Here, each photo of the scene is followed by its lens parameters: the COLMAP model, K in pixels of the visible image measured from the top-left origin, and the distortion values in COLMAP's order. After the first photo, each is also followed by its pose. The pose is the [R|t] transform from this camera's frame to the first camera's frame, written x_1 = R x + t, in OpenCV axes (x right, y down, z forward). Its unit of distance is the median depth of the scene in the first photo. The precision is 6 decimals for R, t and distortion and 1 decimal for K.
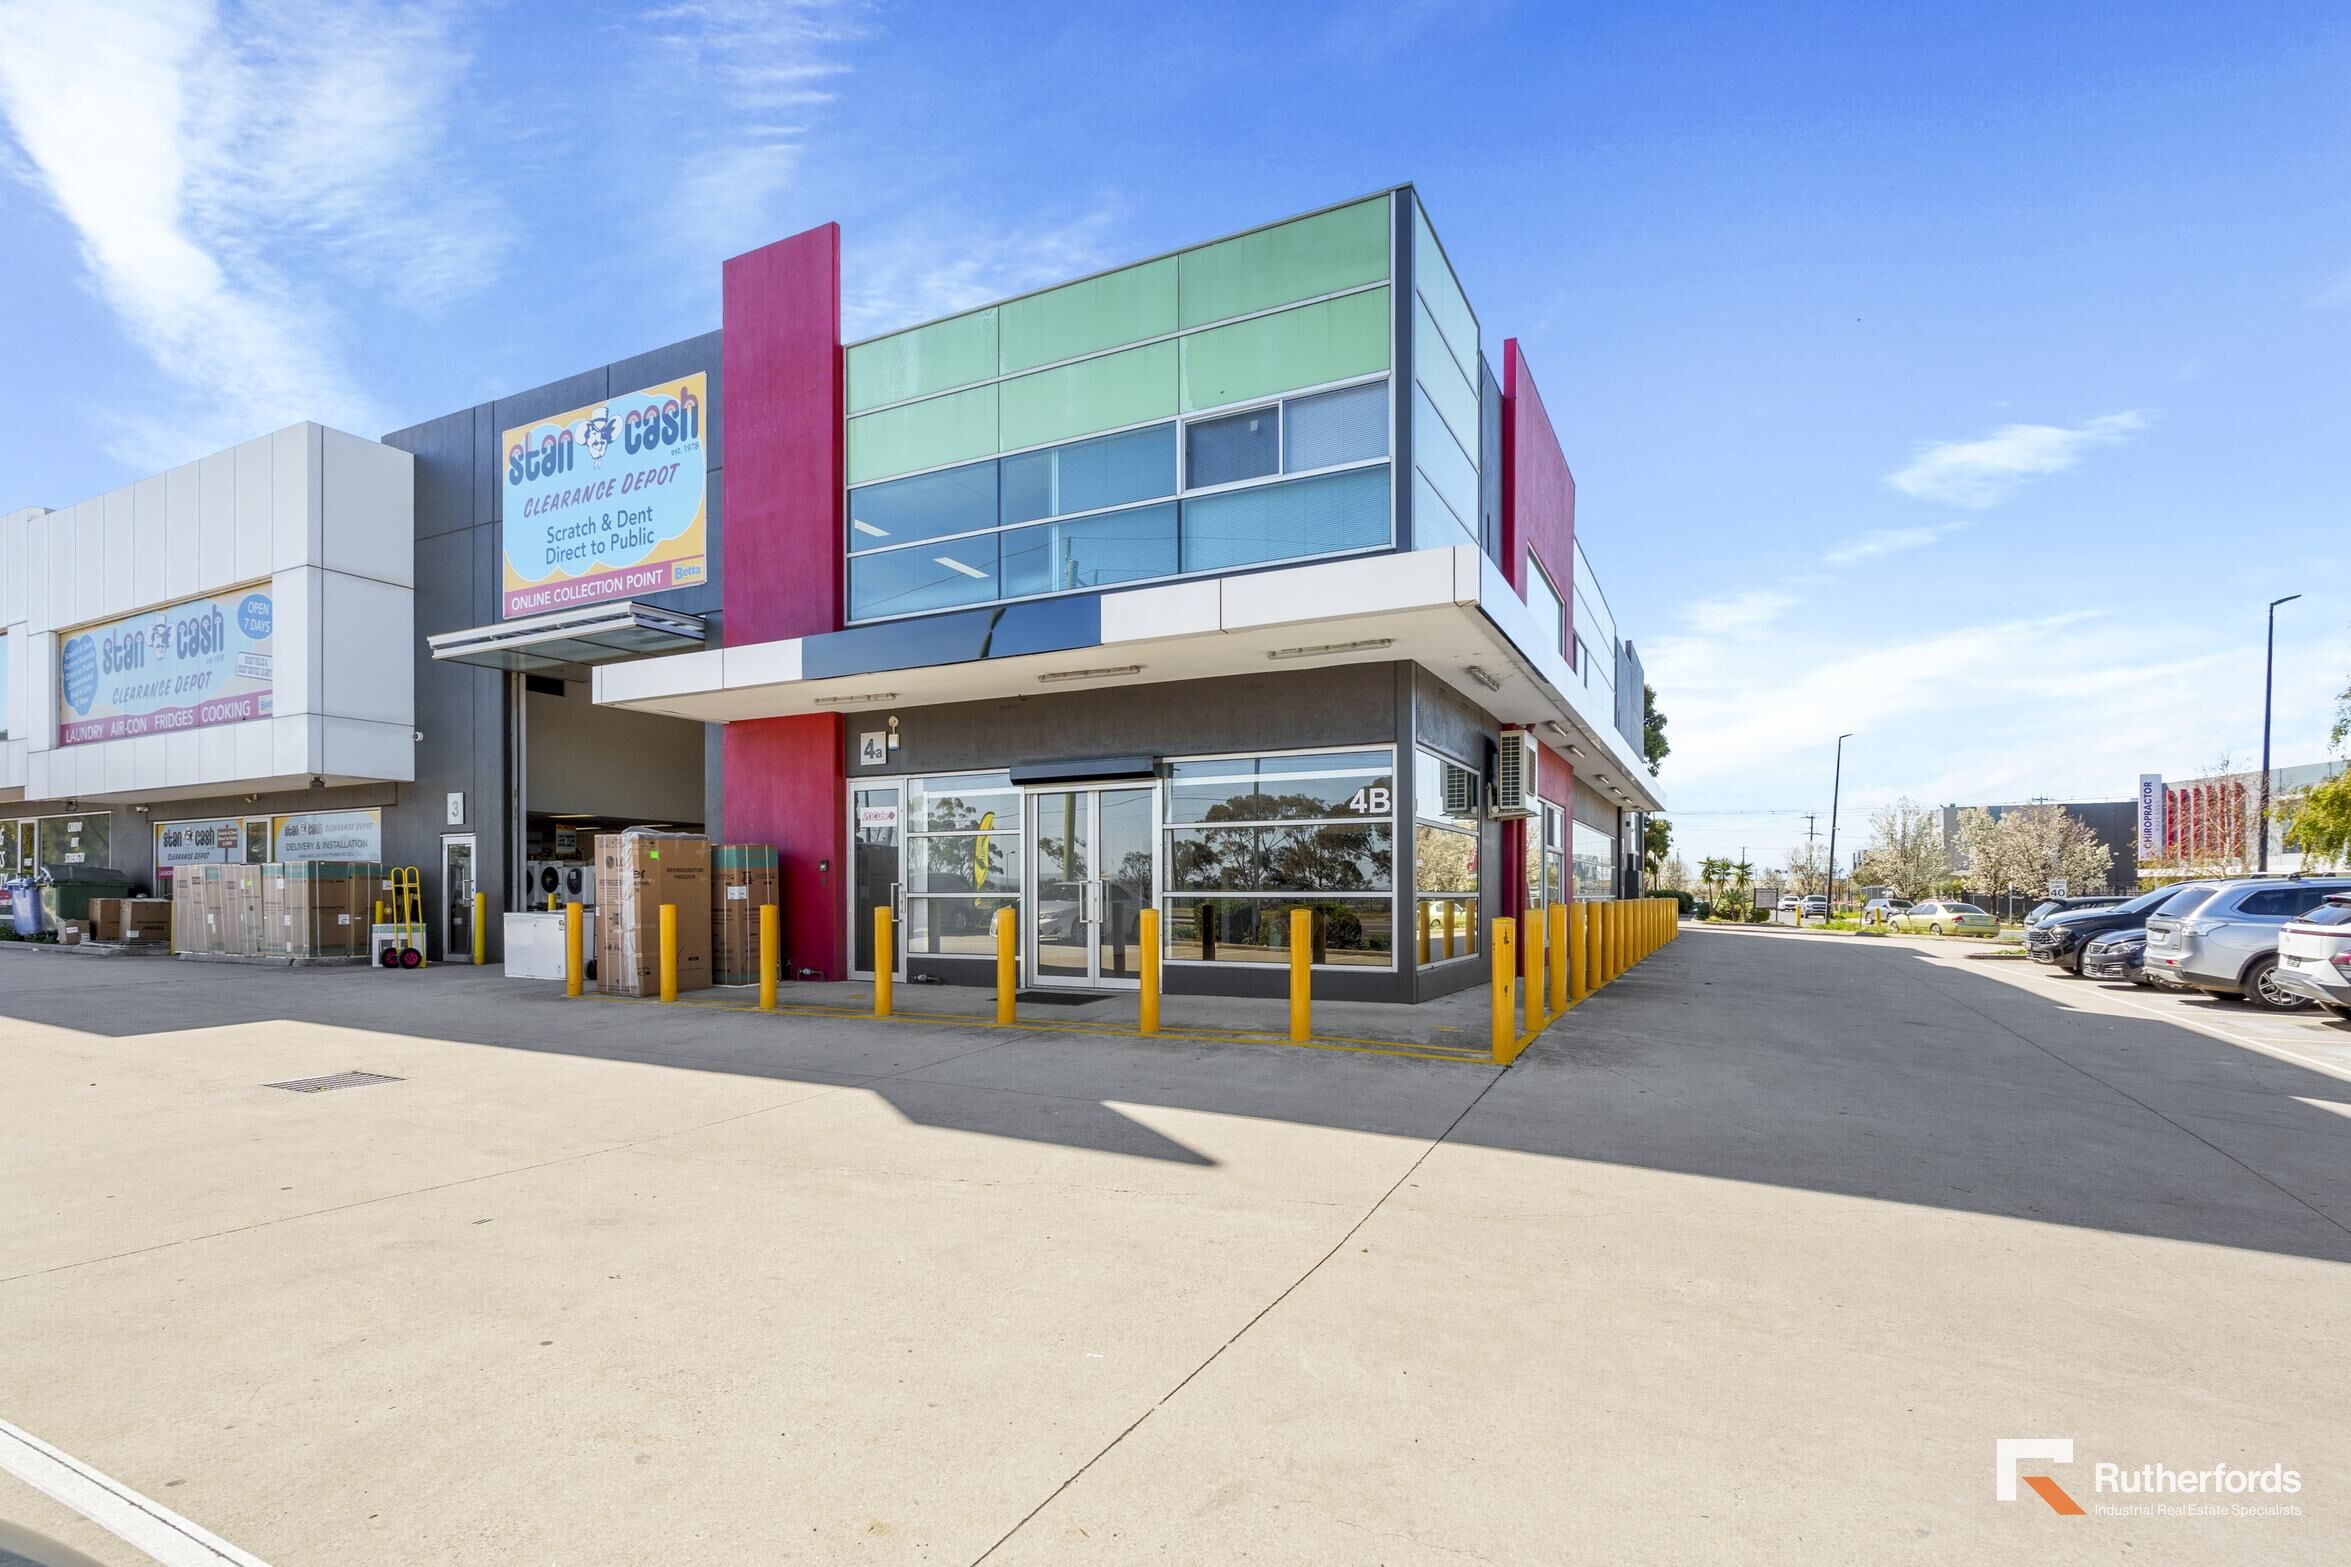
lens RADIAL K [[1139.0, 0, 1146.5], [0, 1139.0, 888.0], [0, 0, 1]] dist [-0.001826, -0.000142]
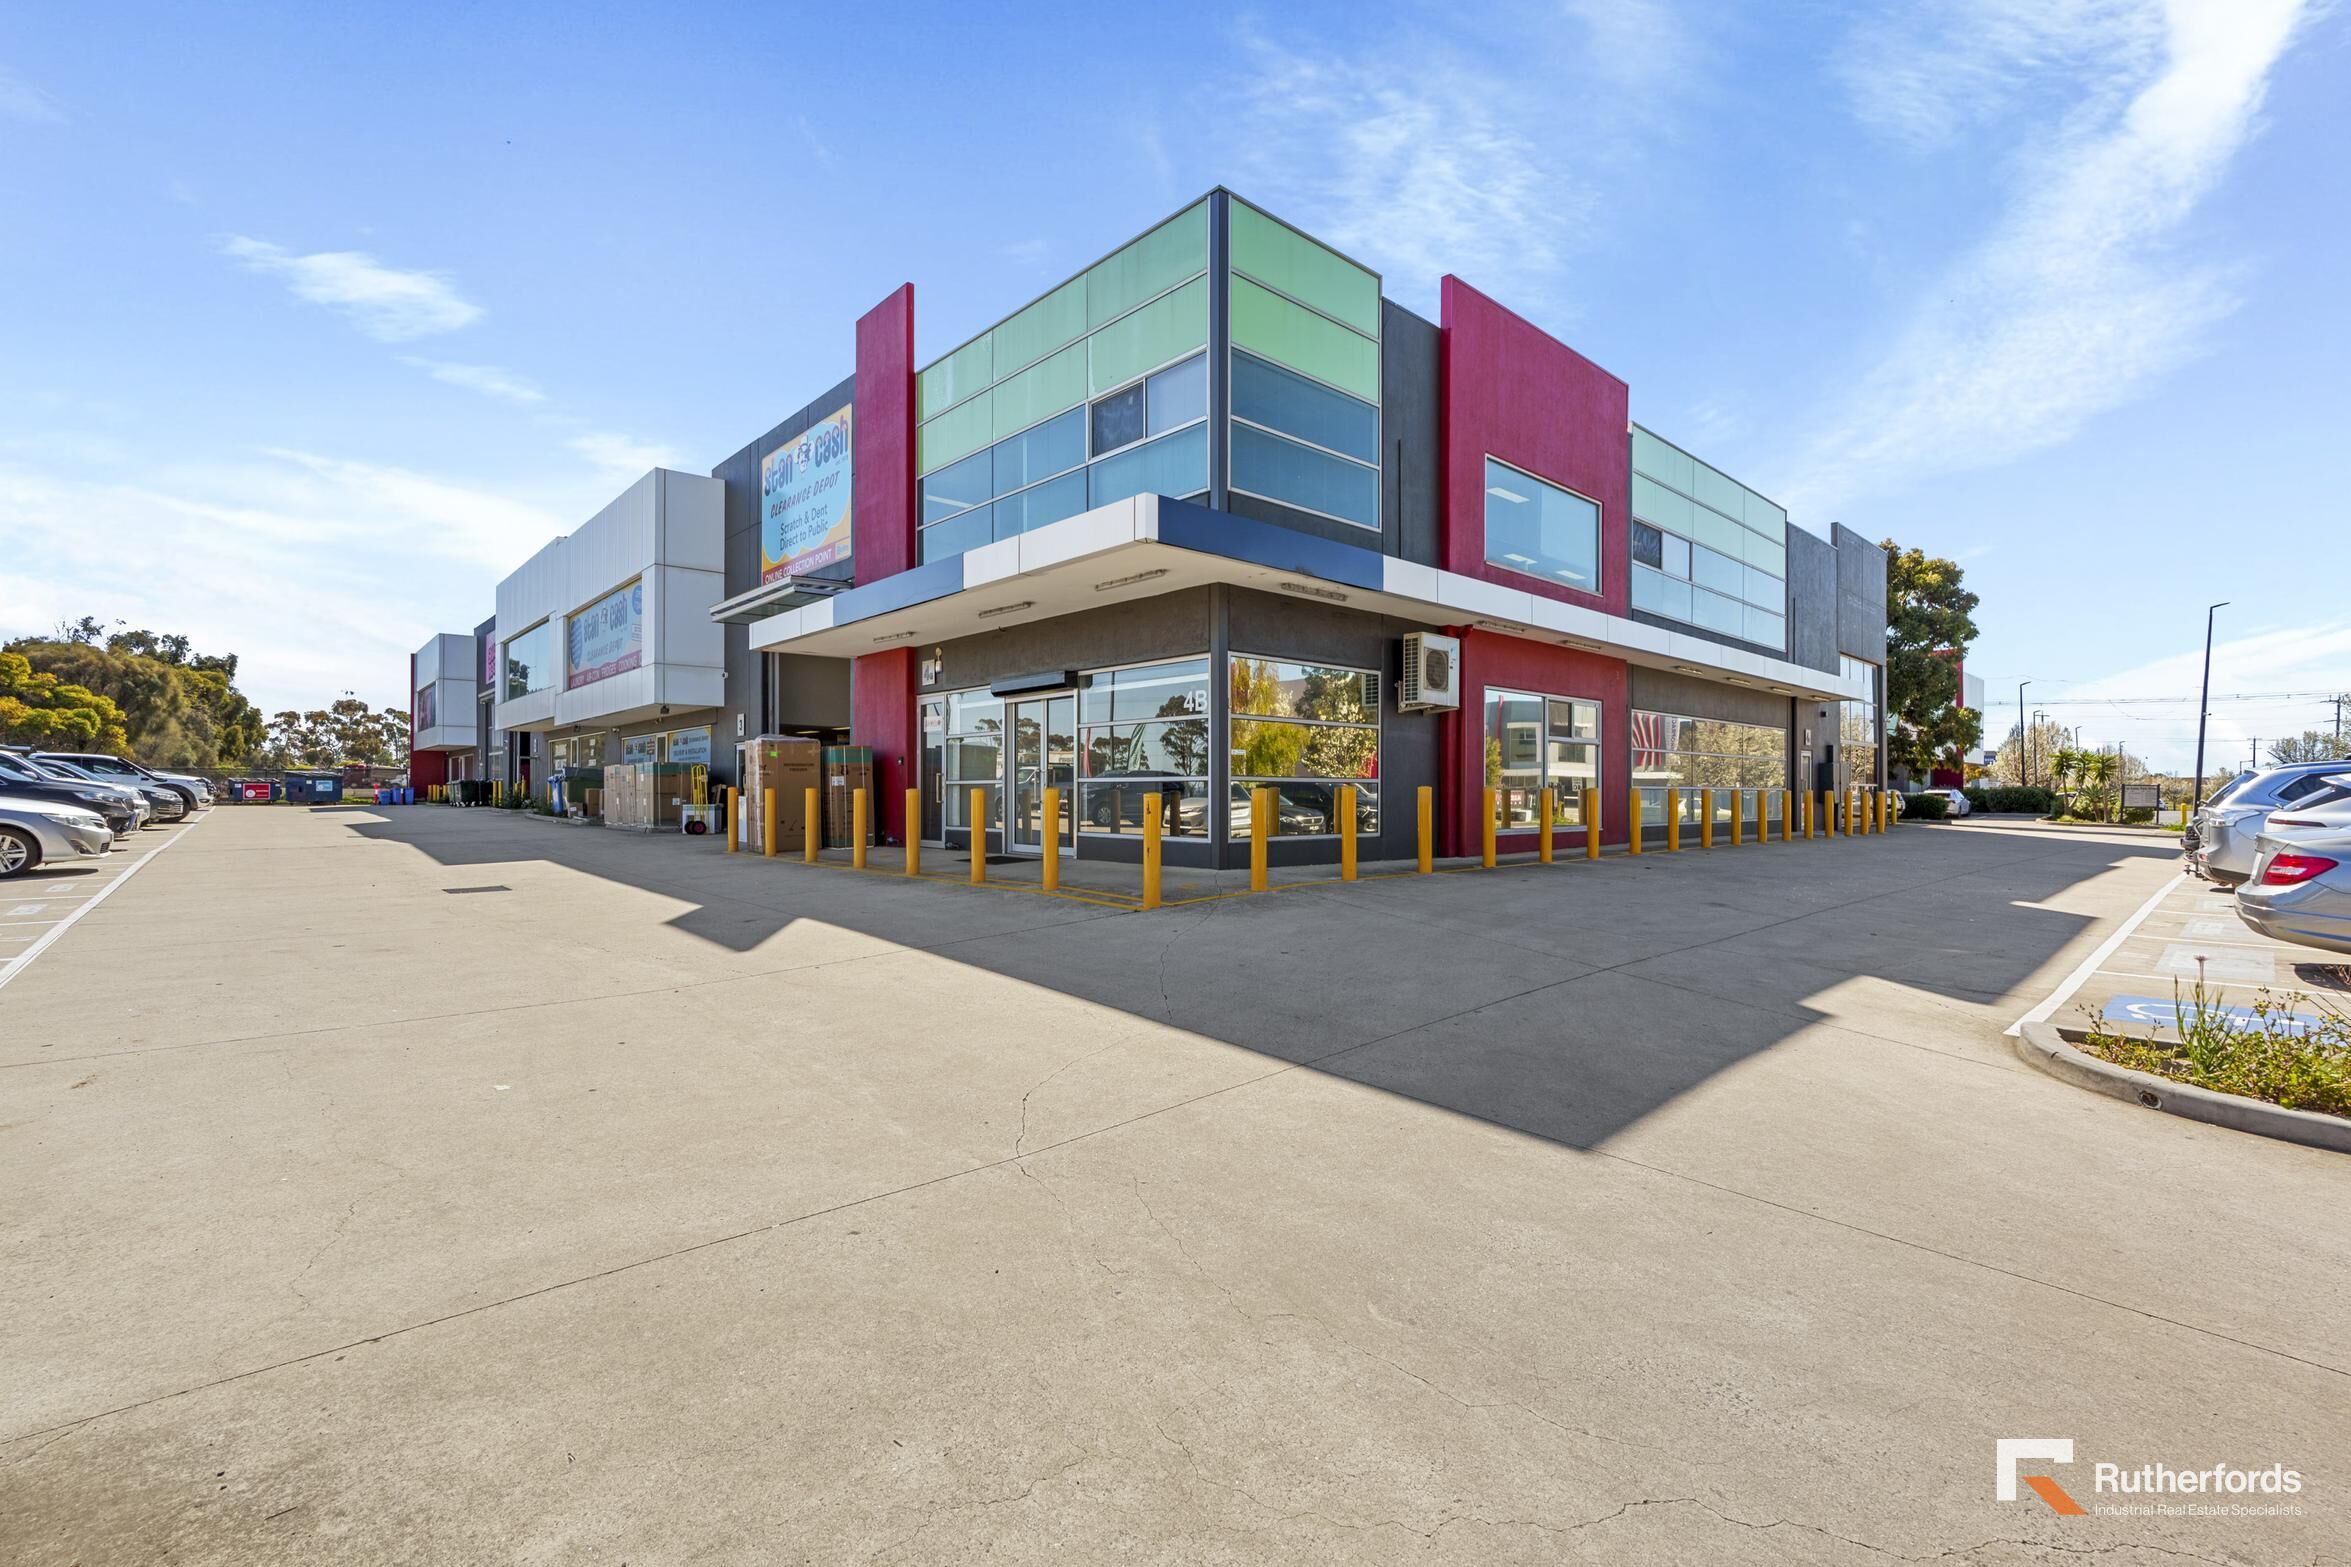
lens RADIAL K [[1047.3, 0, 1175.4], [0, 1047.3, 784.9], [0, 0, 1]] dist [-0.003726, -0.001468]
pose [[0.930447, -0.001128, -0.366424, 0.462388], [-0.000489, 0.999991, -0.004320, 0.013539], [0.366426, 0.004198, 0.930438, -0.031287]]
